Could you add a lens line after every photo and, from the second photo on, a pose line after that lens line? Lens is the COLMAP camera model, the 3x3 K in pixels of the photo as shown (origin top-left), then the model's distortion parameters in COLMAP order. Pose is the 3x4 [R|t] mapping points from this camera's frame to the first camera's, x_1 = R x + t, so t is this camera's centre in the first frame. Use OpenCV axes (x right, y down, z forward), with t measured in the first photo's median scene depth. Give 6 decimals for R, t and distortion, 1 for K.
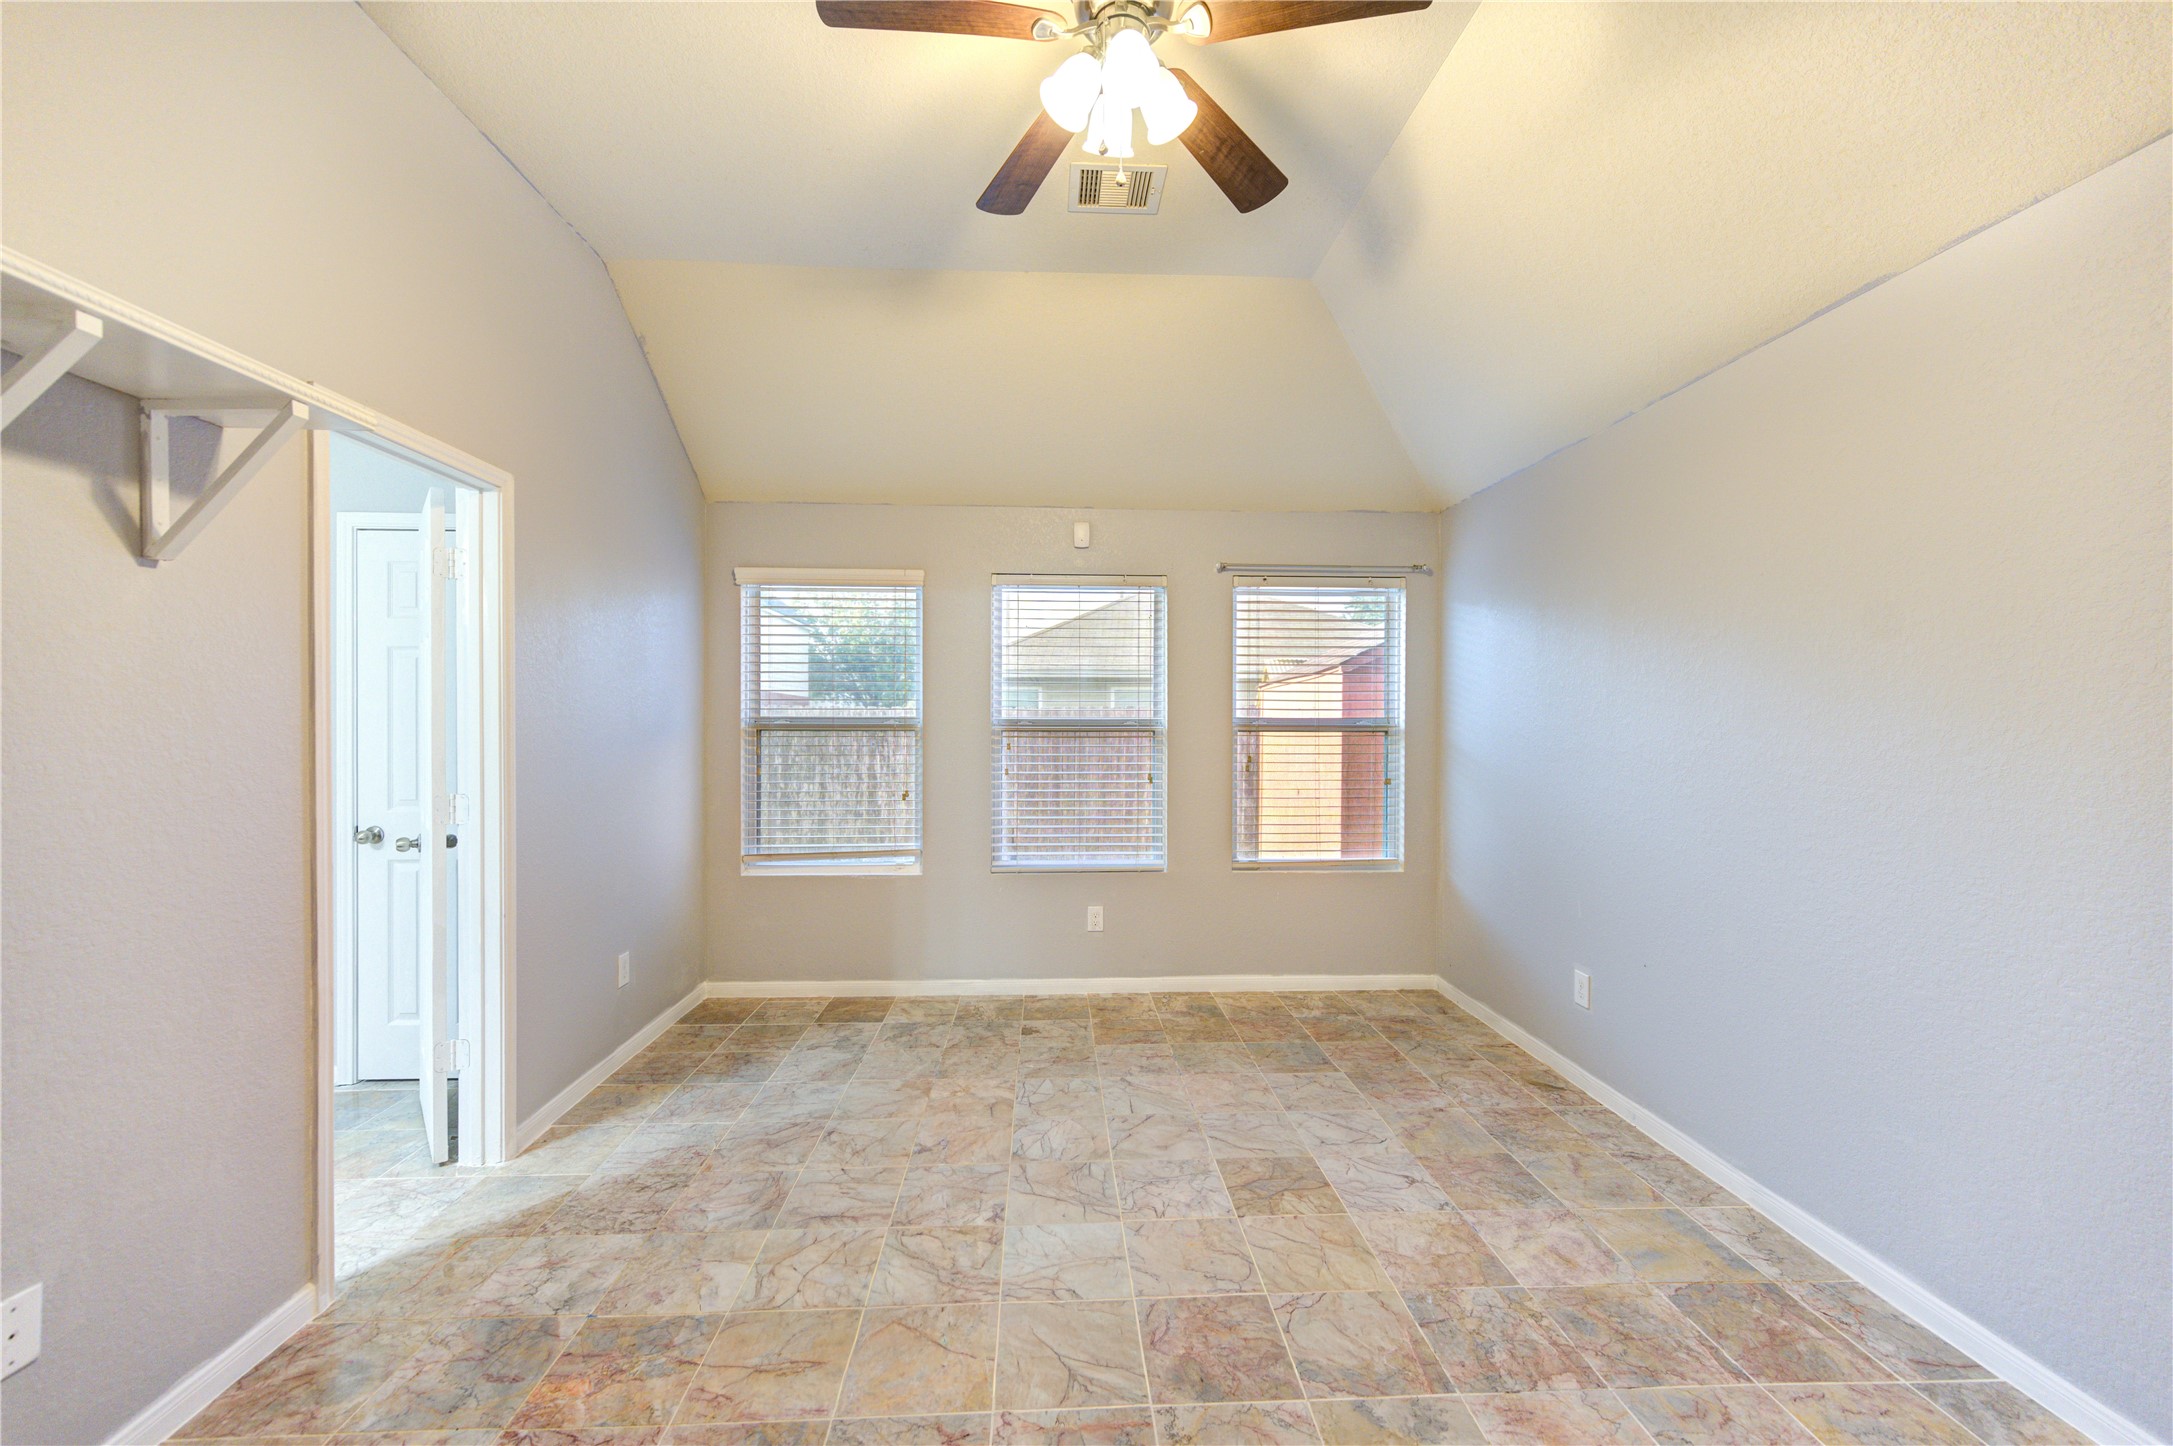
lens RADIAL K [[846.2, 0, 1079.0], [0, 846.2, 727.2], [0, 0, 1]] dist [0.005369, -0.001607]
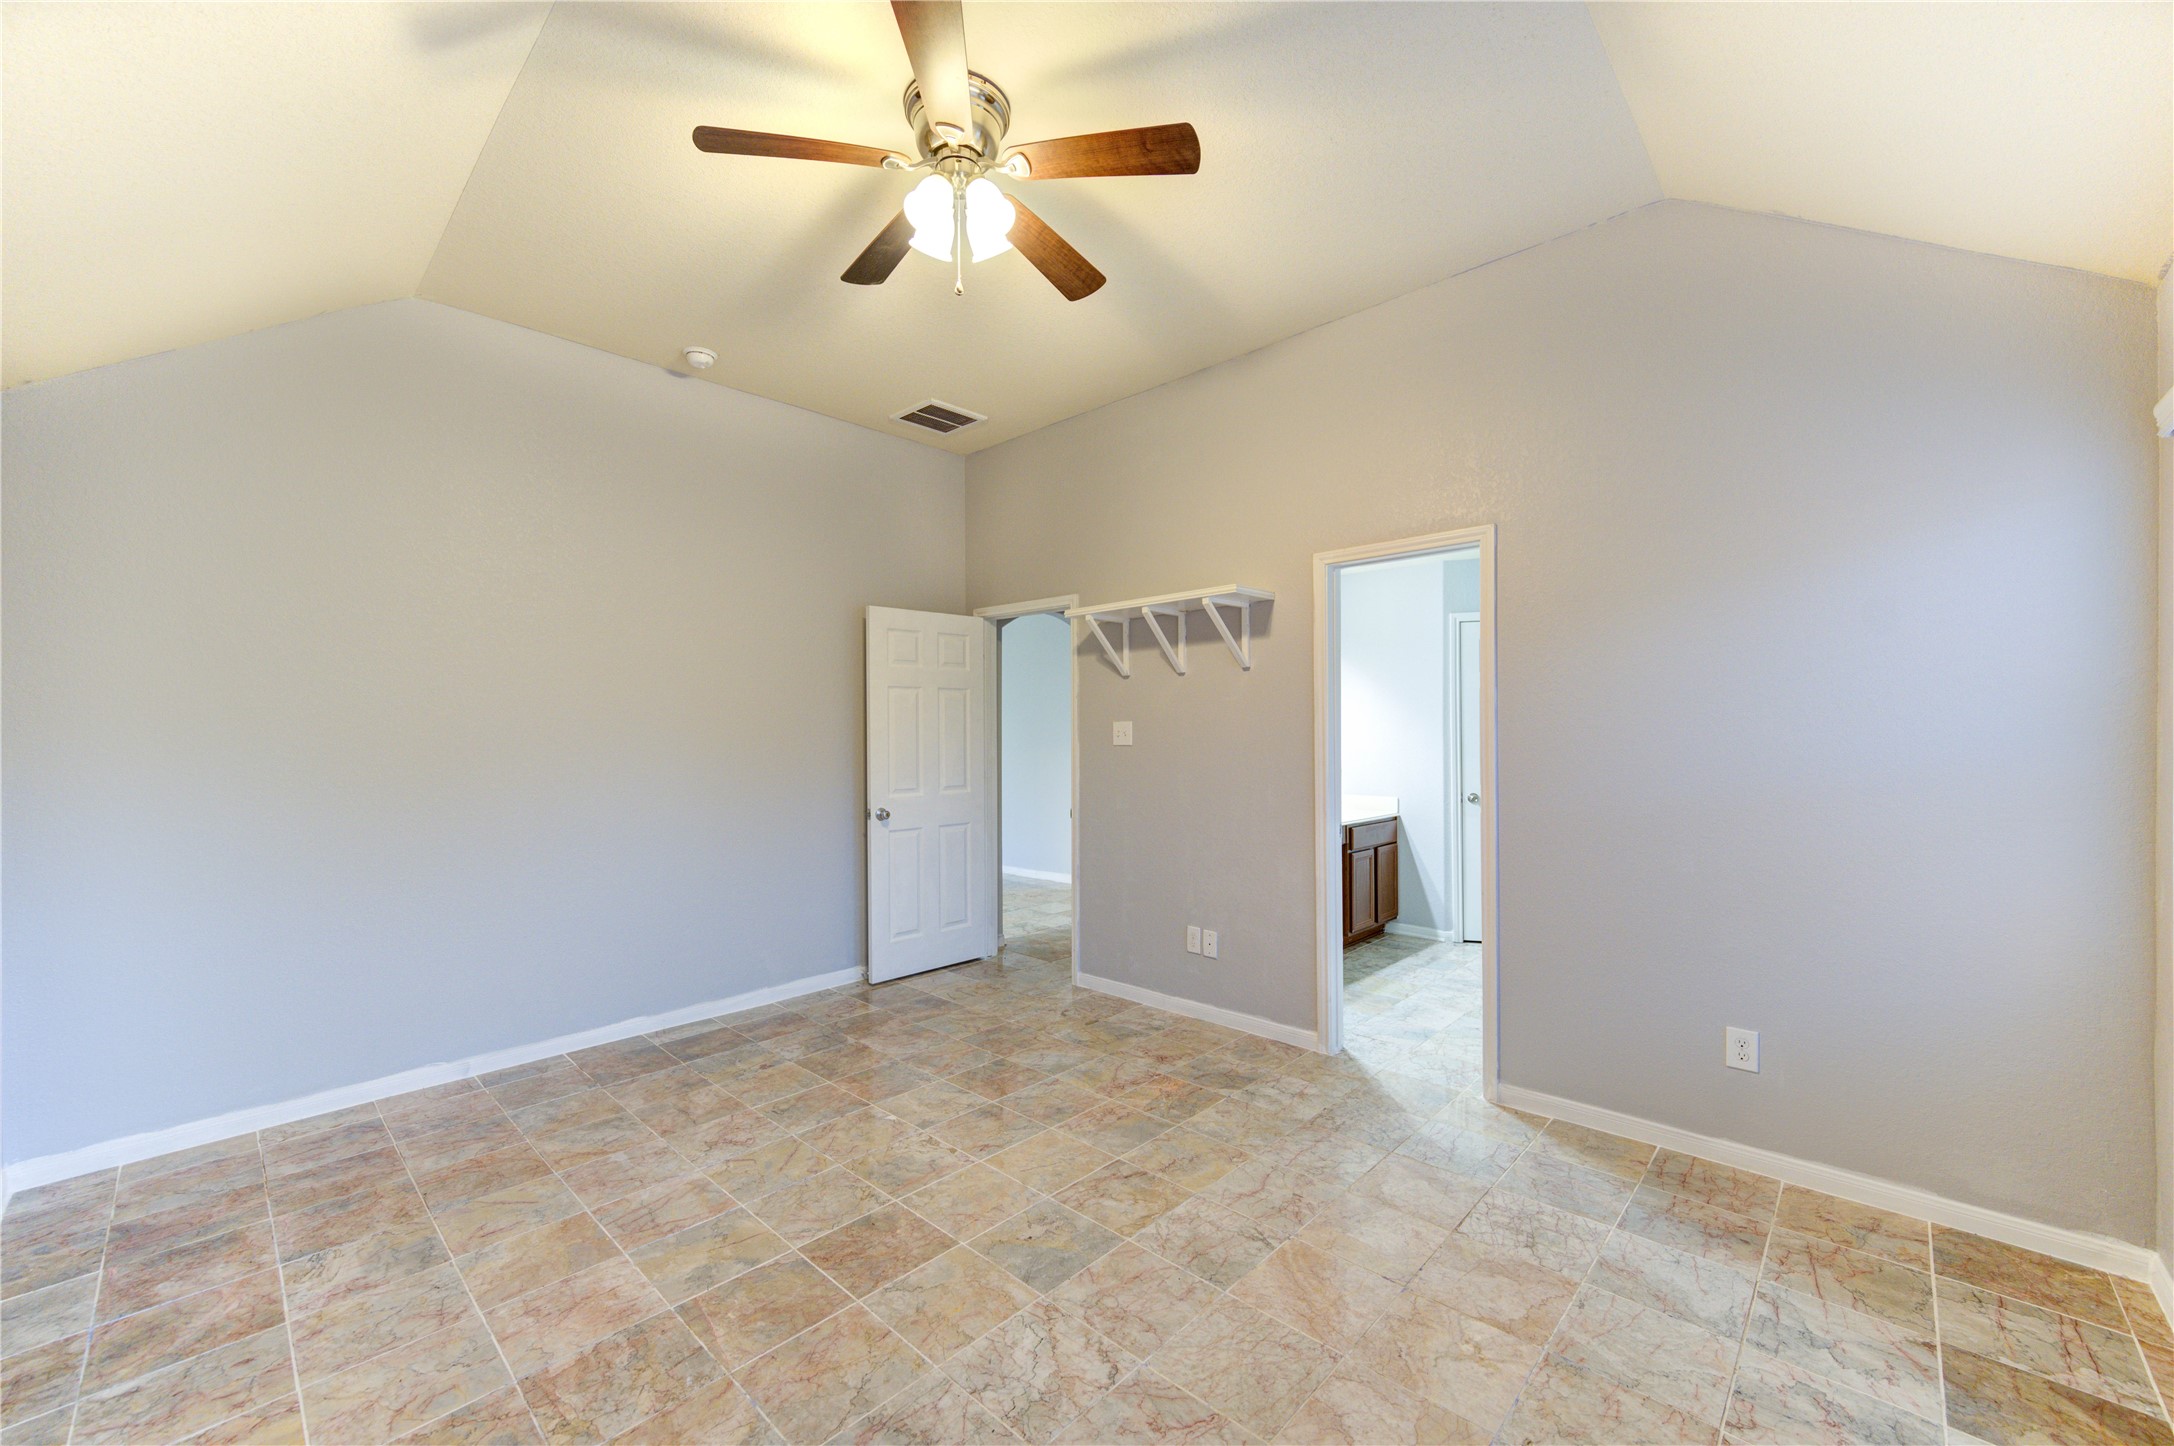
lens RADIAL K [[846.6, 0, 1098.6], [0, 846.6, 730.6], [0, 0, 1]] dist [0.005369, -0.001607]
pose [[-0.711007, -0.000234, -0.703185, 0.394771], [0.000394, 1.000000, -0.000731, -0.005946], [0.703185, -0.000796, -0.711007, 1.041464]]
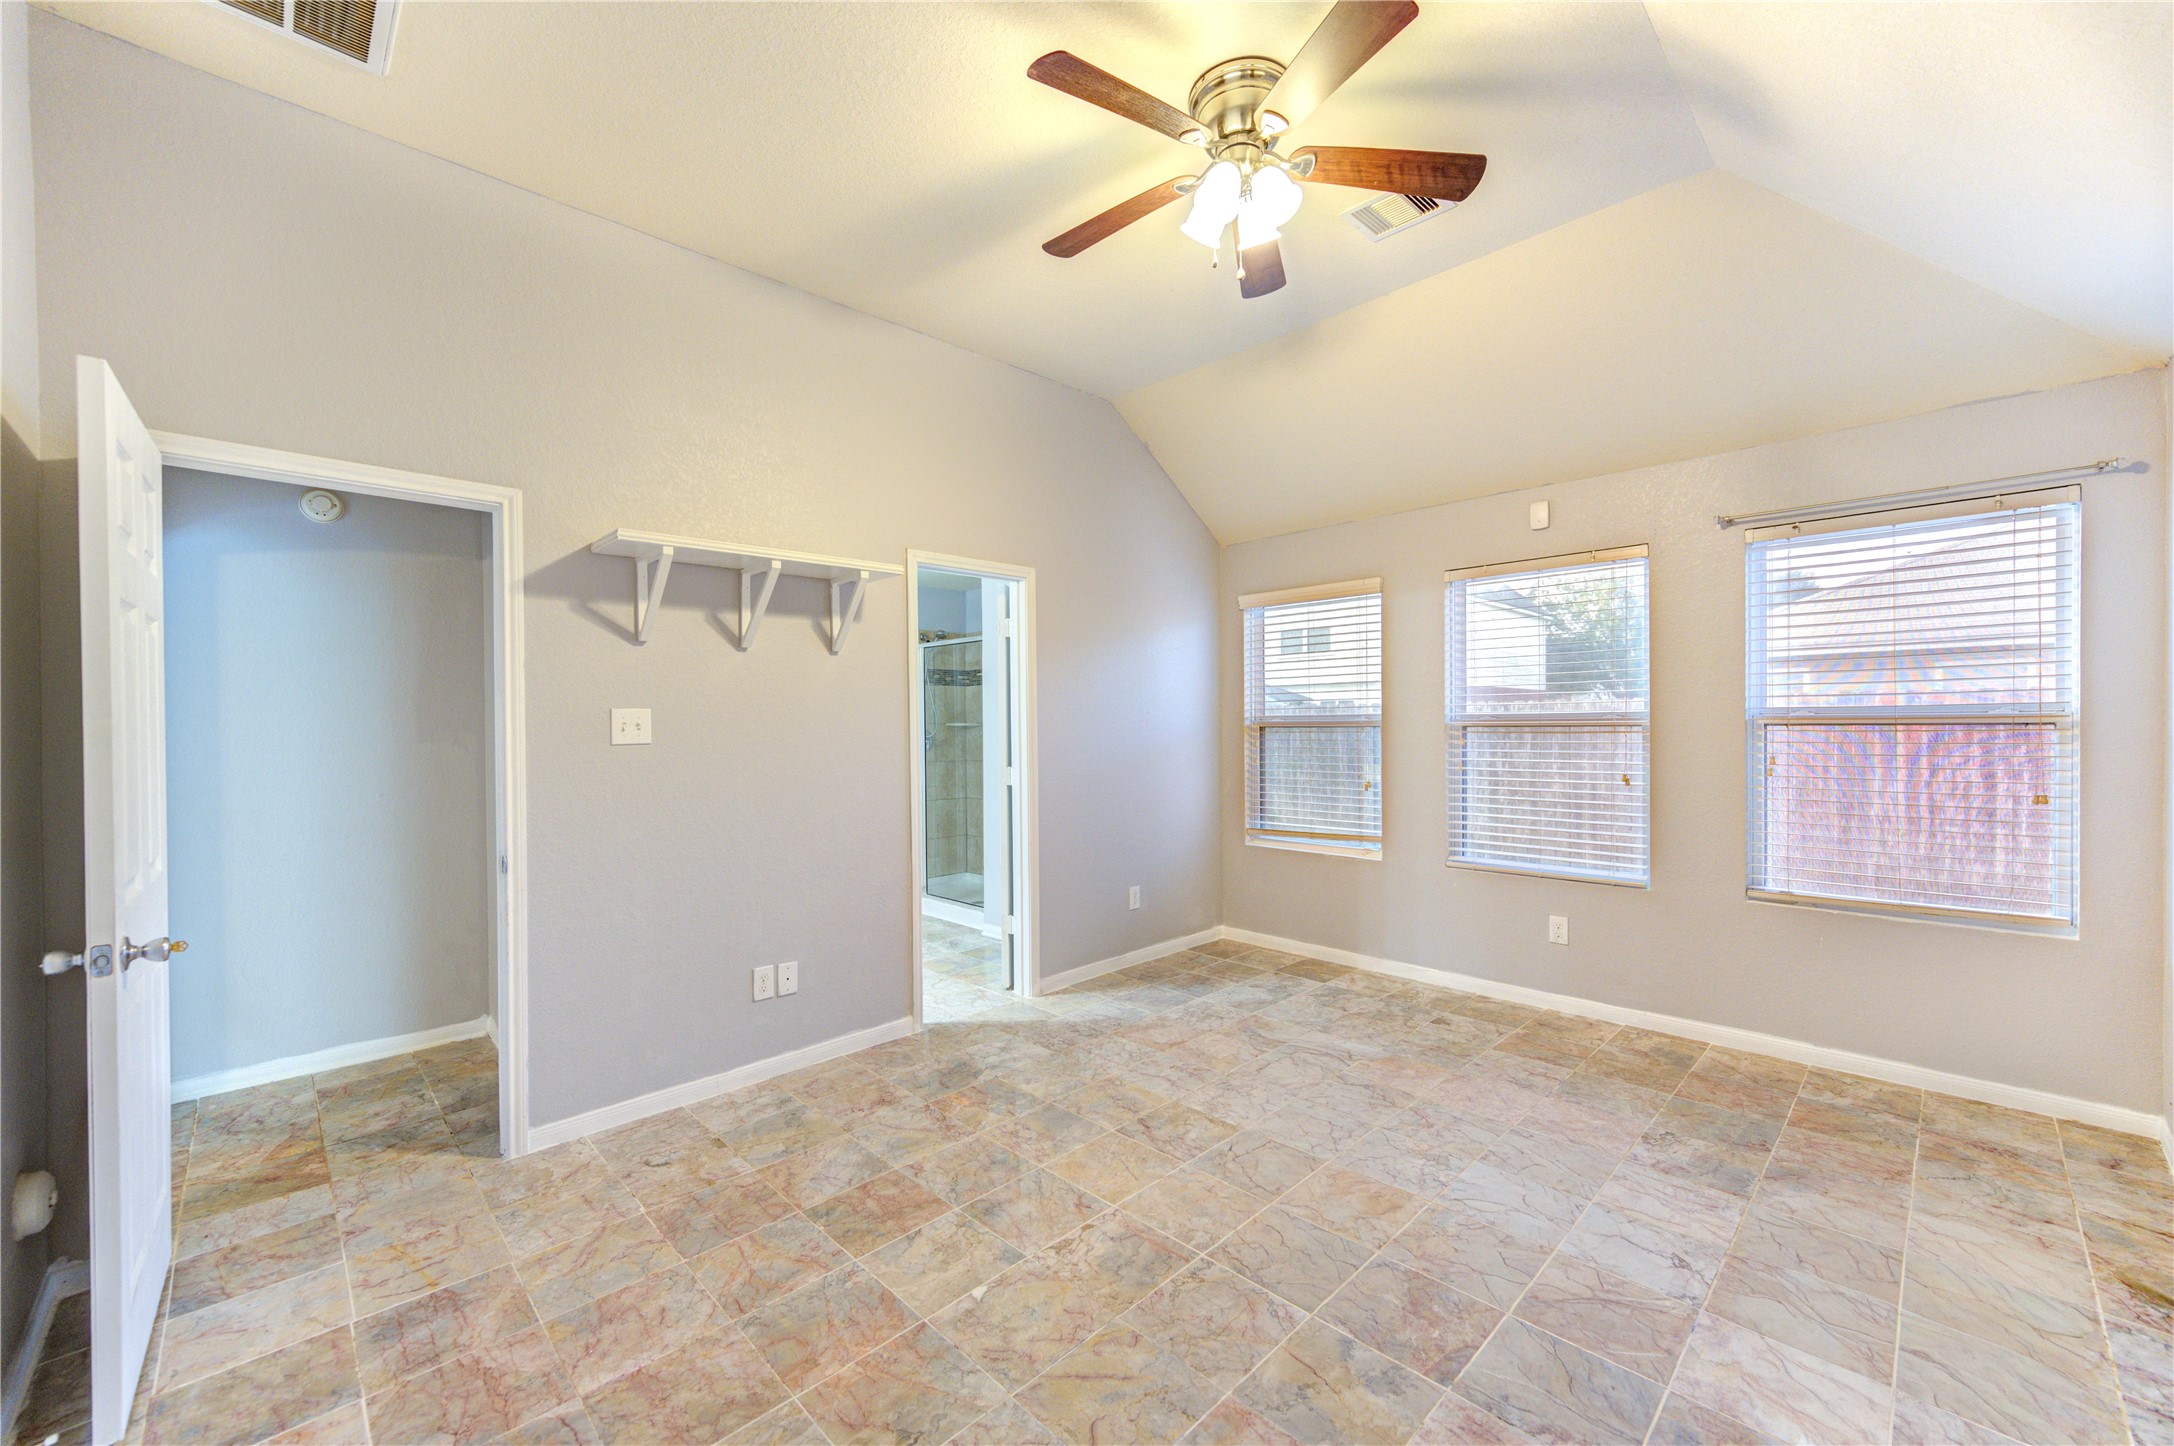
lens RADIAL K [[846.6, 0, 1098.4], [0, 846.6, 723.3], [0, 0, 1]] dist [0.005369, -0.001607]
pose [[0.672547, -0.008497, -0.740006, 0.423723], [0.008690, 0.999956, -0.003585, 0.000949], [0.740003, -0.004020, 0.672591, 0.012405]]
